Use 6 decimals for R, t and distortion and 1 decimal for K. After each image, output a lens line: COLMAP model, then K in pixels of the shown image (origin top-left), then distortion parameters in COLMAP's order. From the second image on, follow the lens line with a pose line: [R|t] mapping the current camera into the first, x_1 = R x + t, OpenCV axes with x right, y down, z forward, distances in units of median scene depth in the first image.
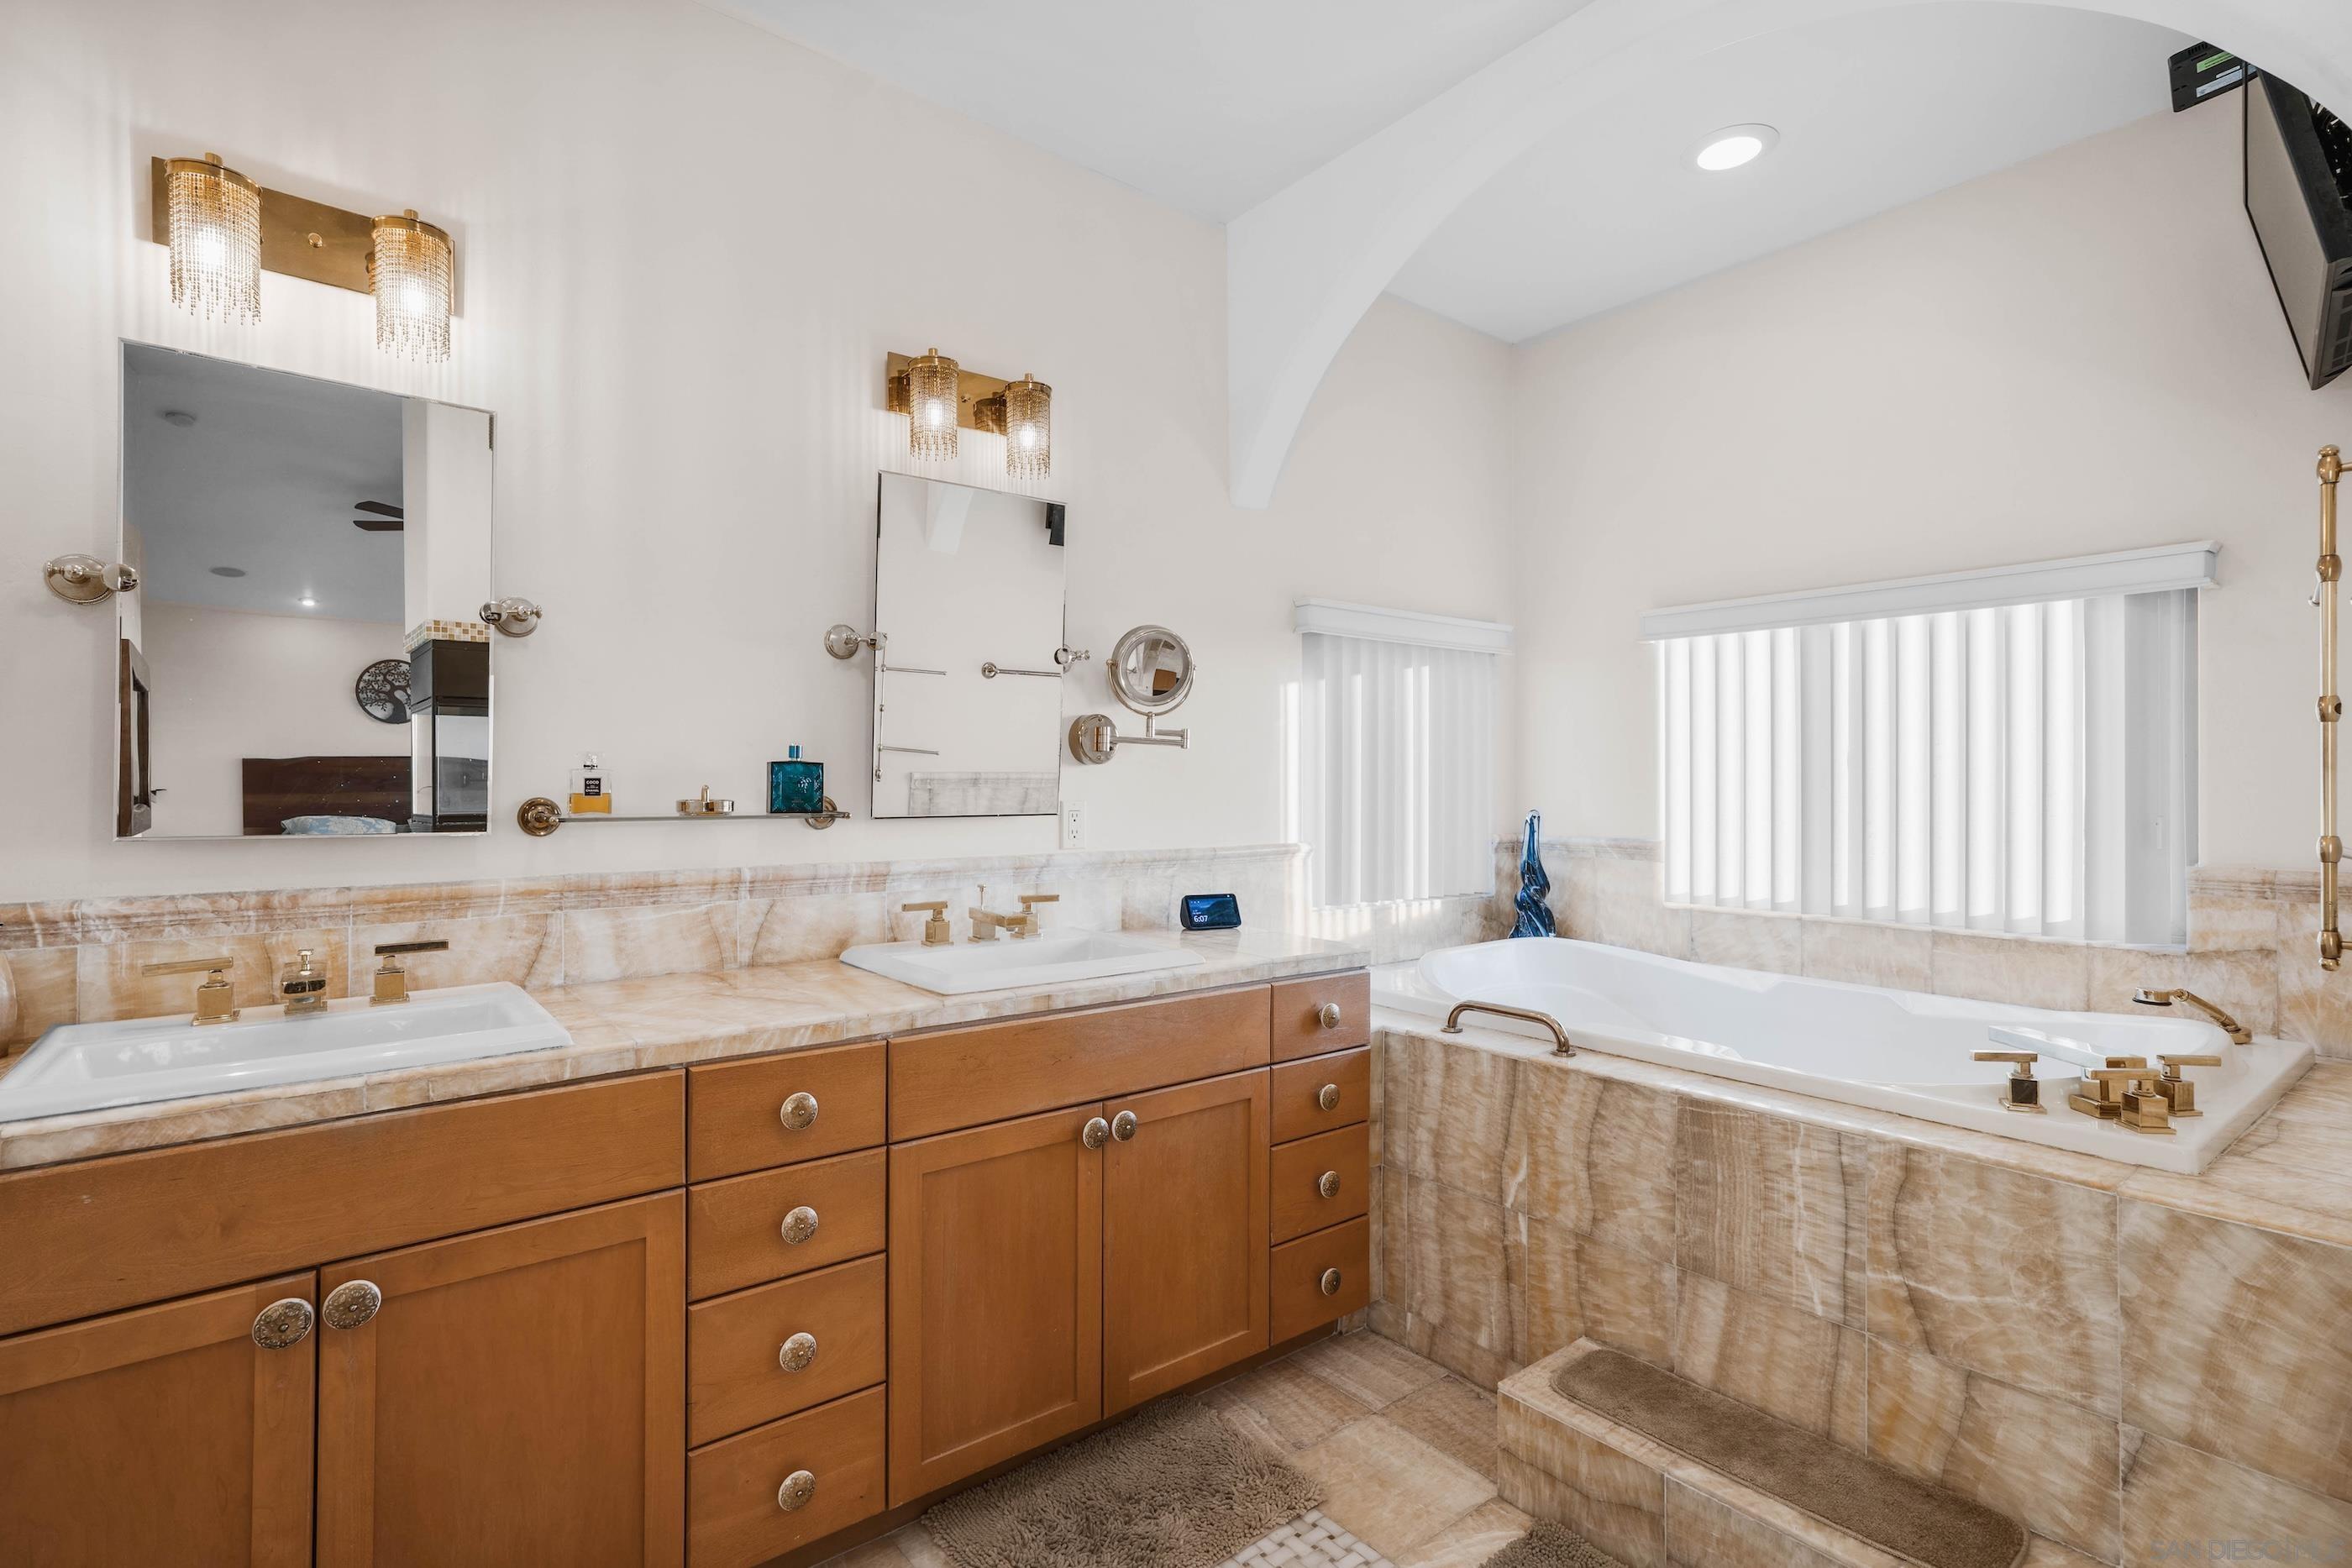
lens RADIAL K [[1132.6, 0, 1139.0], [0, 1132.6, 783.0], [0, 0, 1]] dist [0.005002, 0.000558]
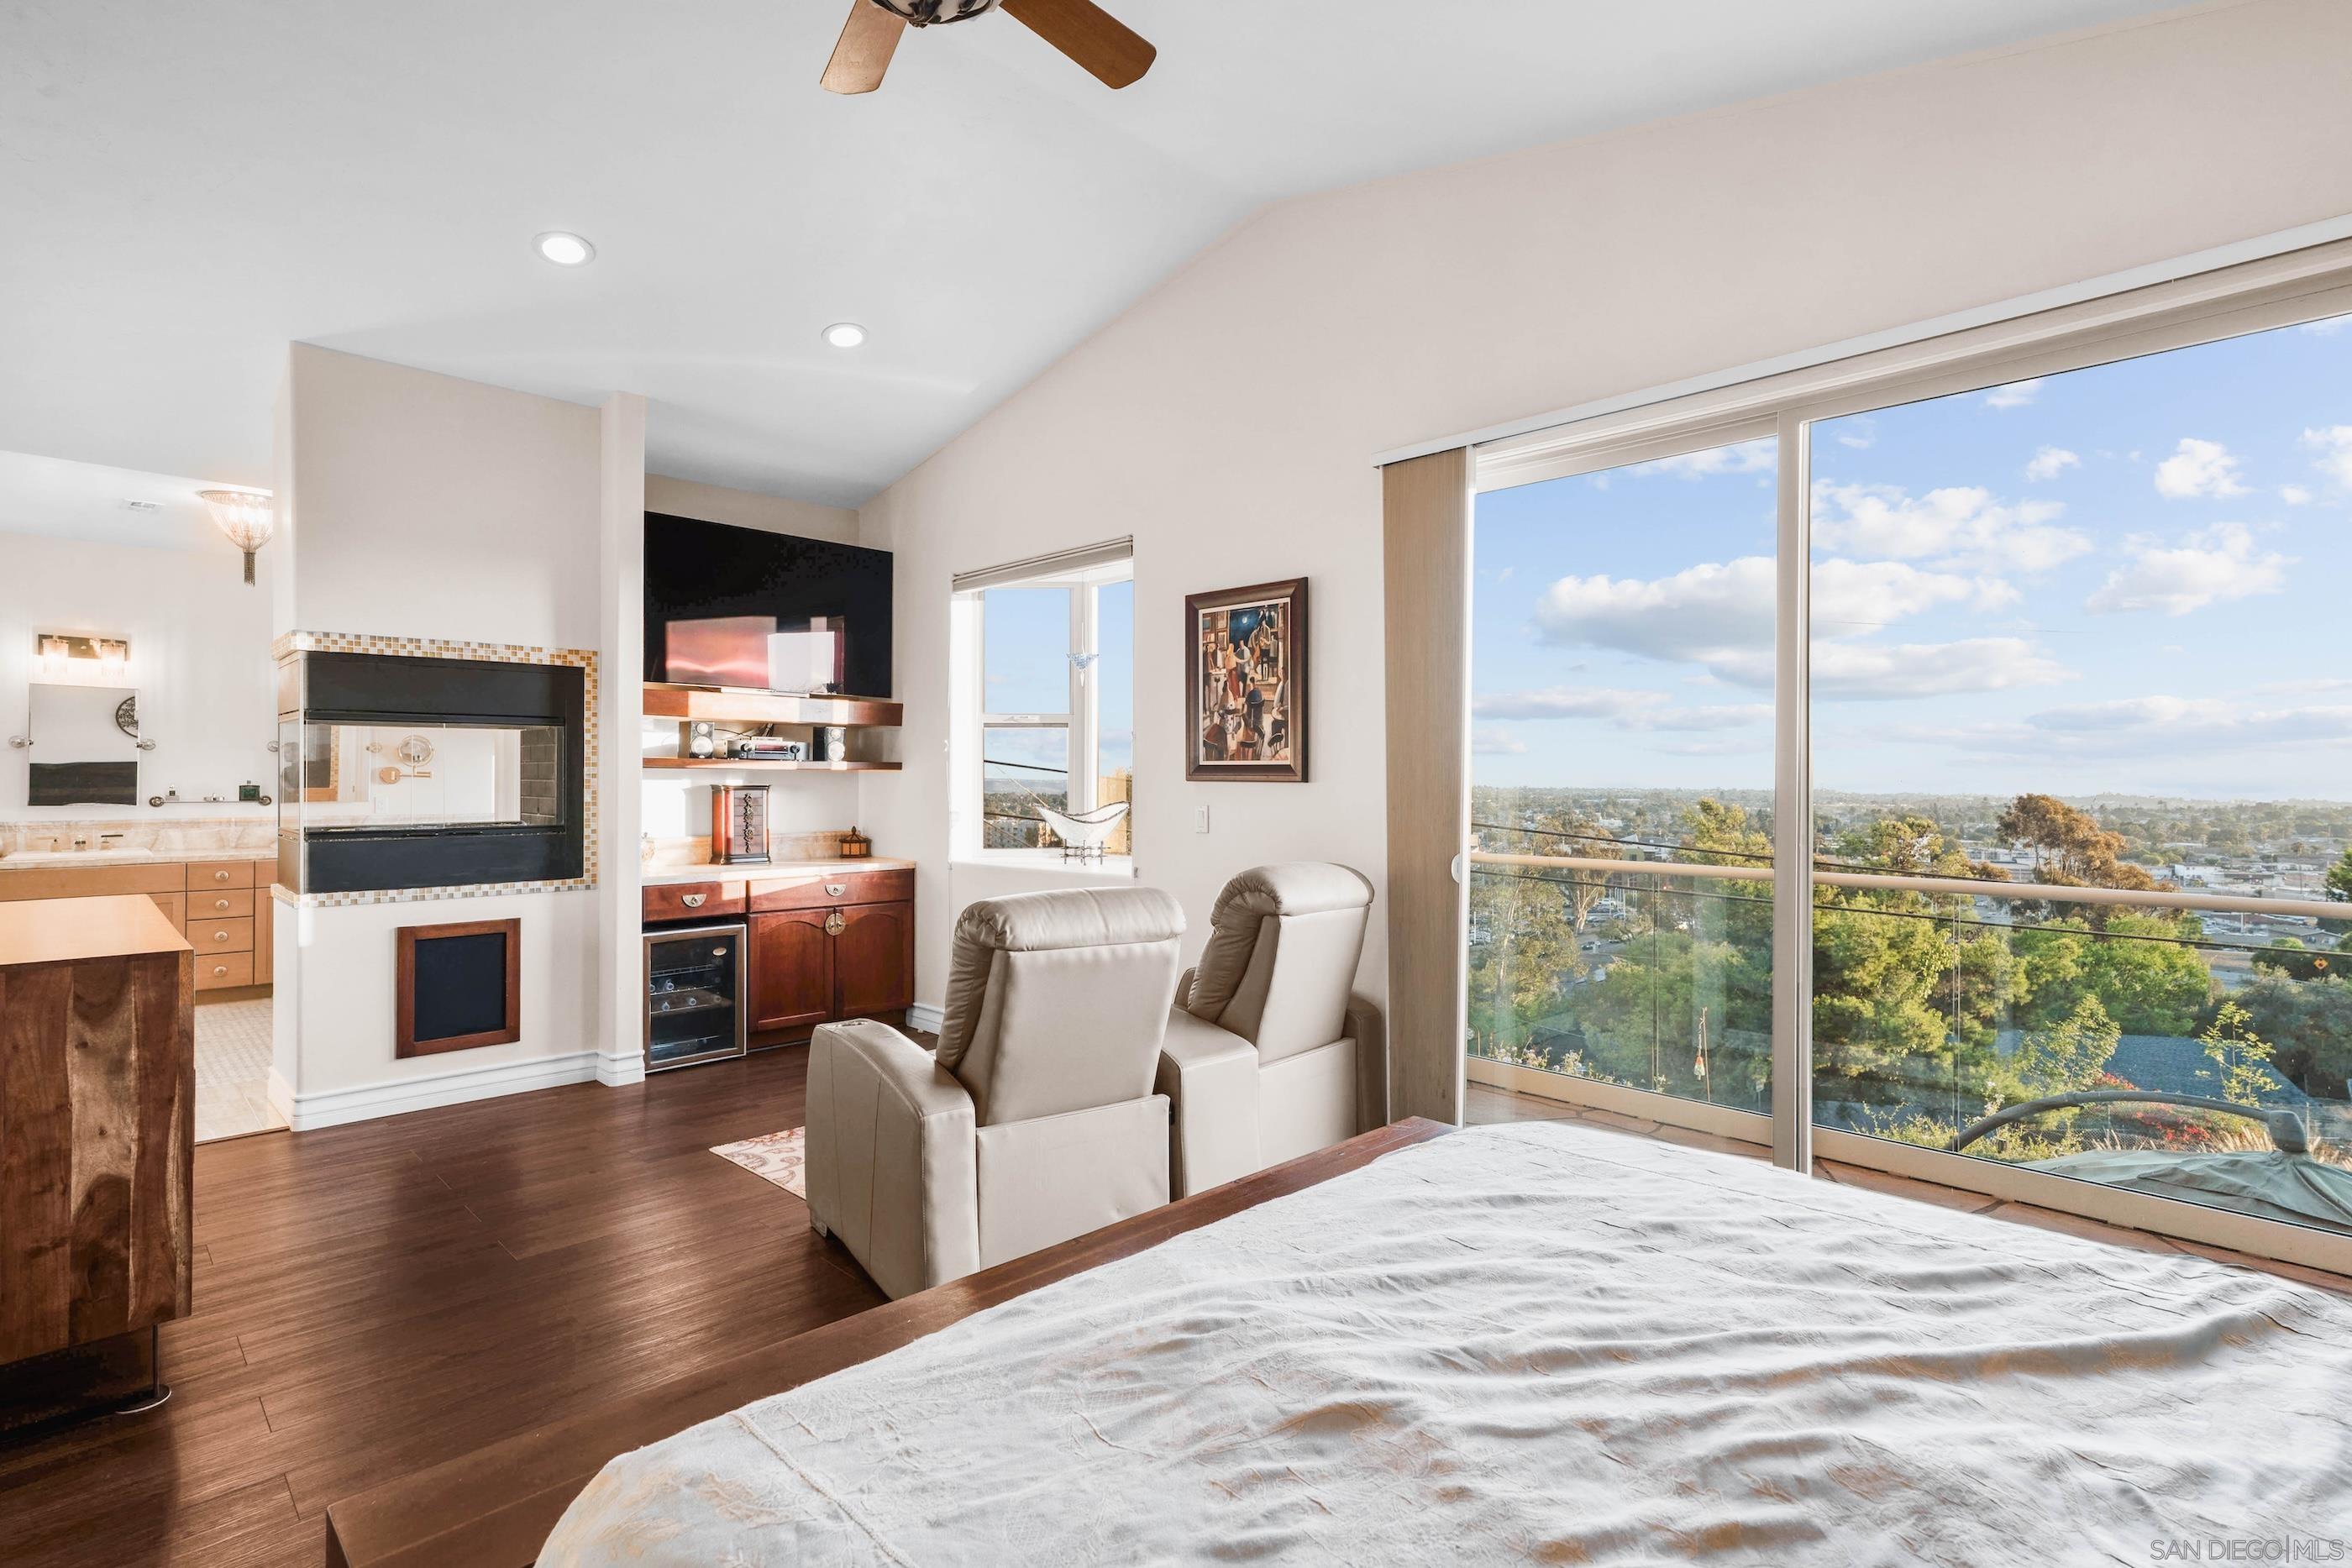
lens RADIAL K [[1132.6, 0, 1172.9], [0, 1132.6, 777.1], [0, 0, 1]] dist [0.005002, 0.000558]
pose [[0.991184, 0.005208, 0.132388, 2.200609], [-0.005484, 0.999983, 0.001715, -0.072423], [-0.132377, -0.002426, 0.991196, -3.009125]]
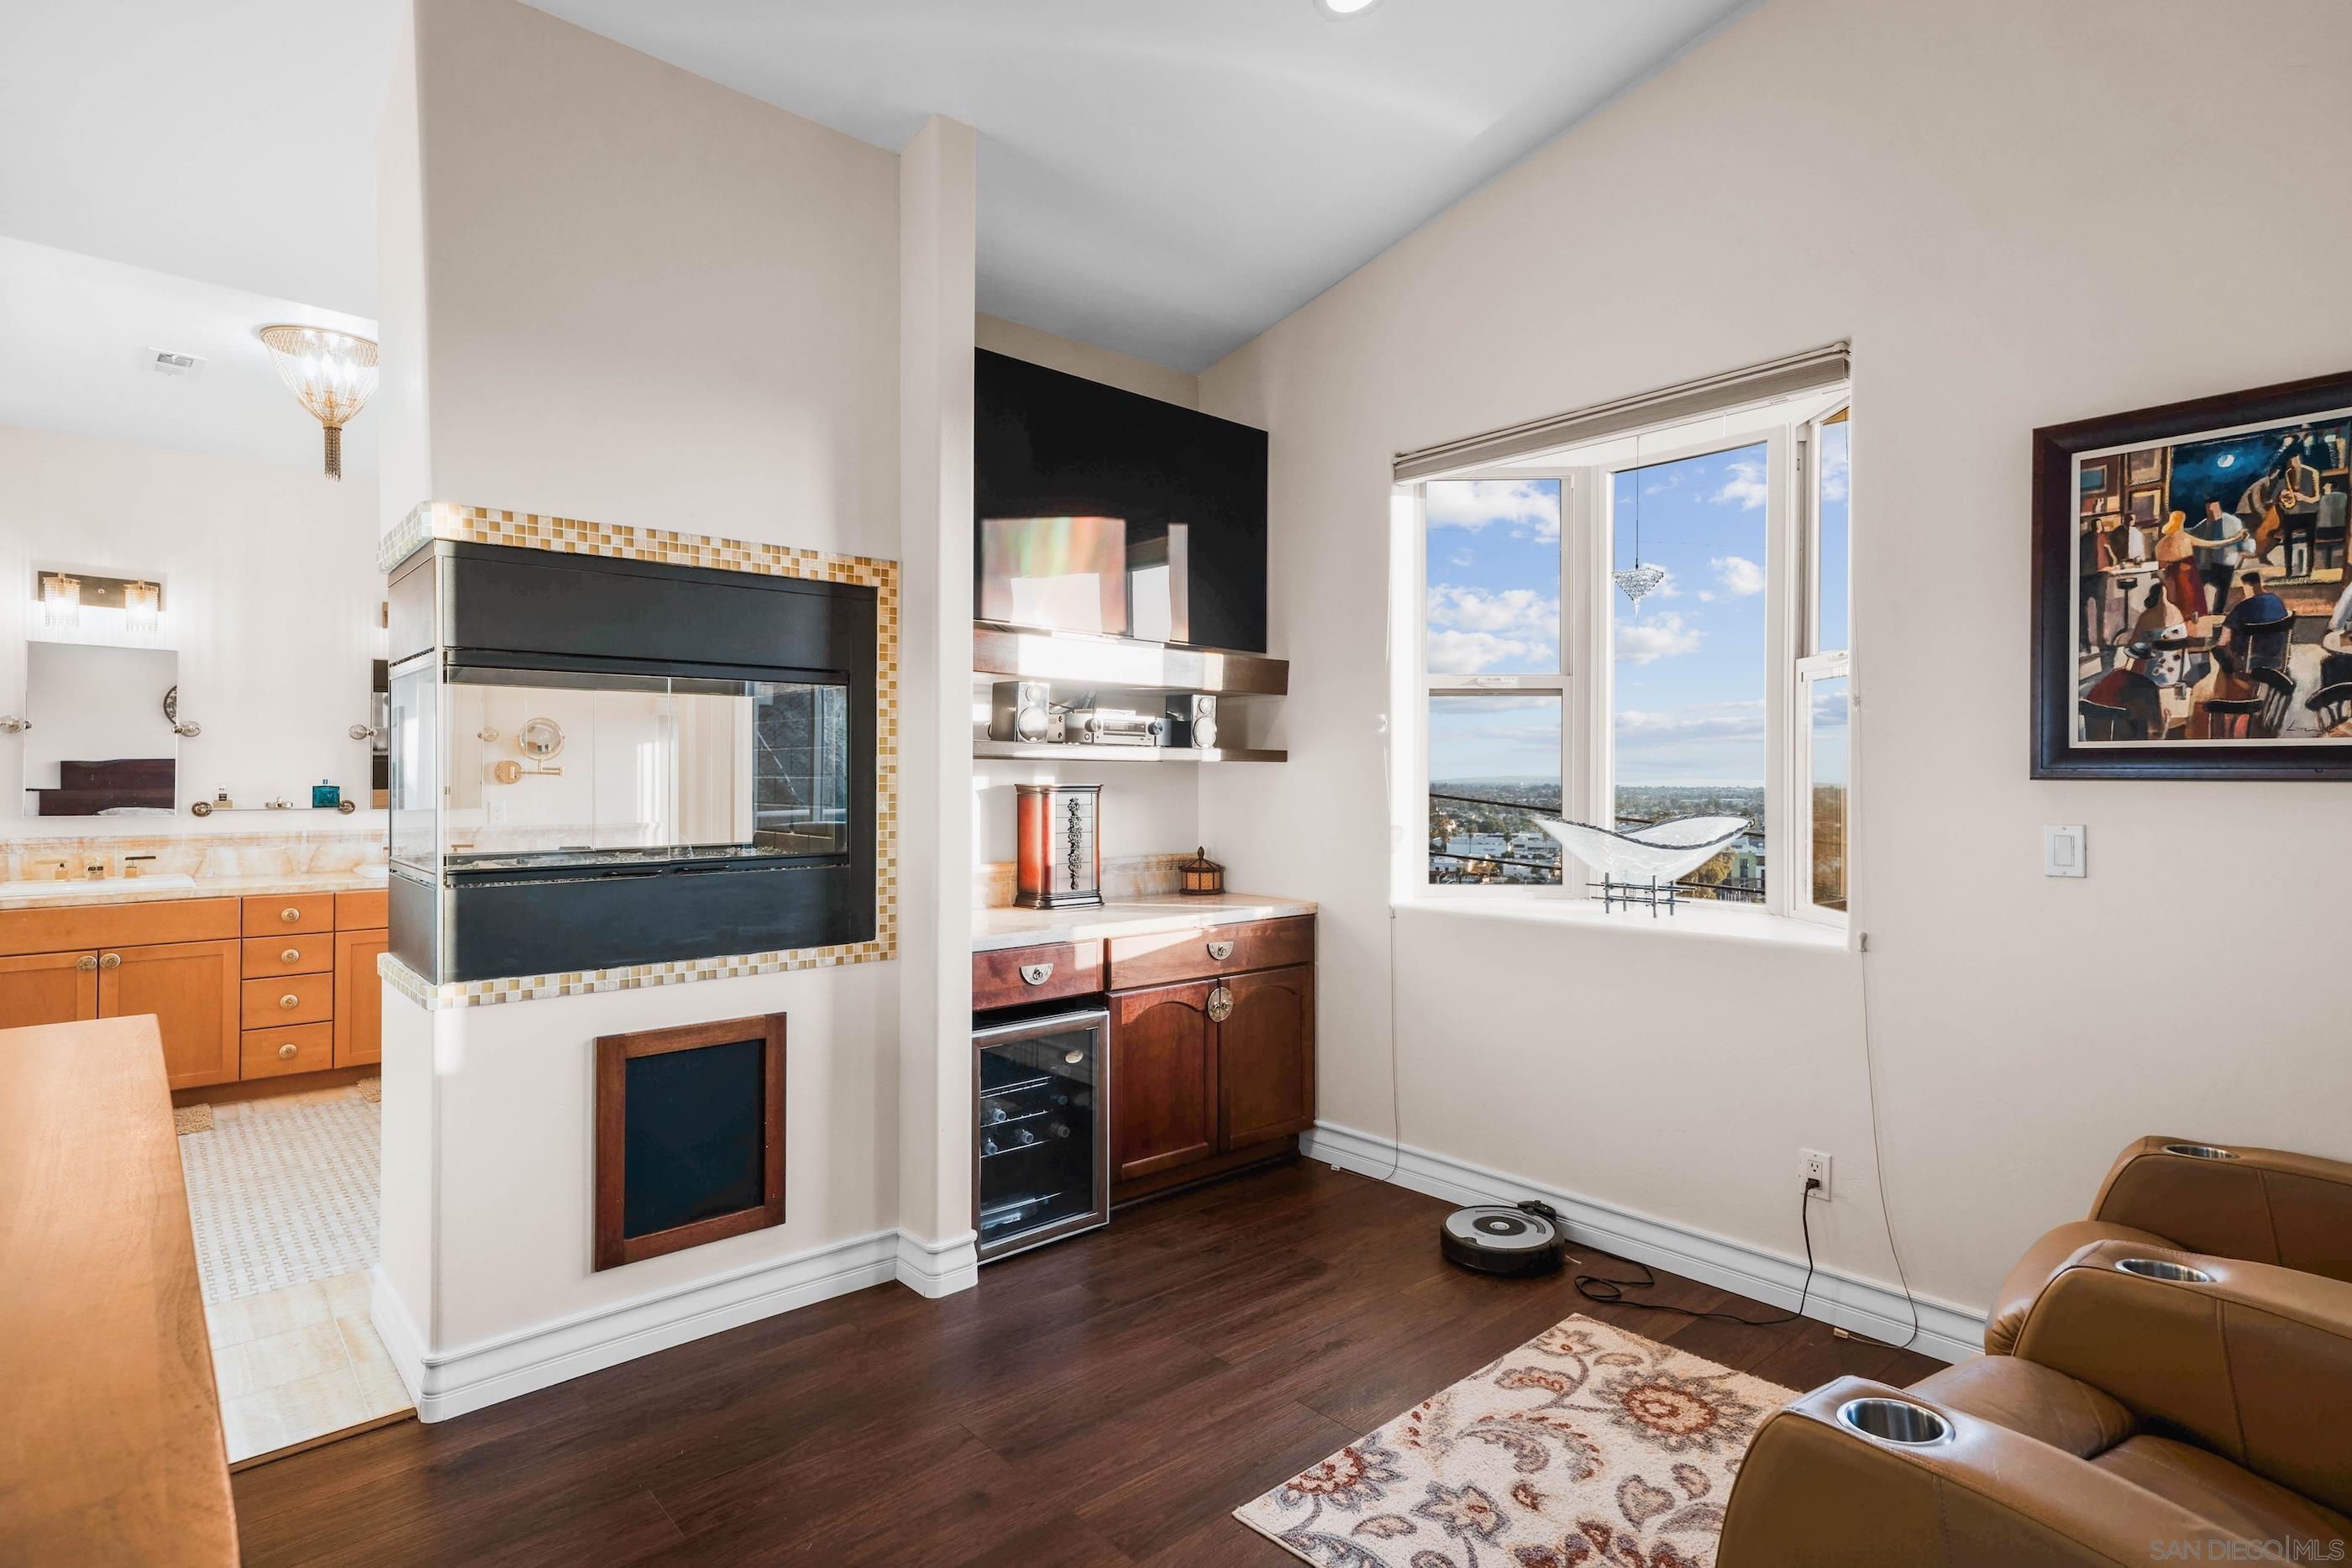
lens RADIAL K [[1194.9, 0, 1184.2], [0, 1194.9, 778.9], [0, 0, 1]] dist [0.005166, 0.001003]
pose [[0.996567, 0.004555, 0.082670, 1.460793], [-0.004913, 0.999979, 0.004127, -0.059511], [-0.082650, -0.004519, 0.996568, -1.872944]]
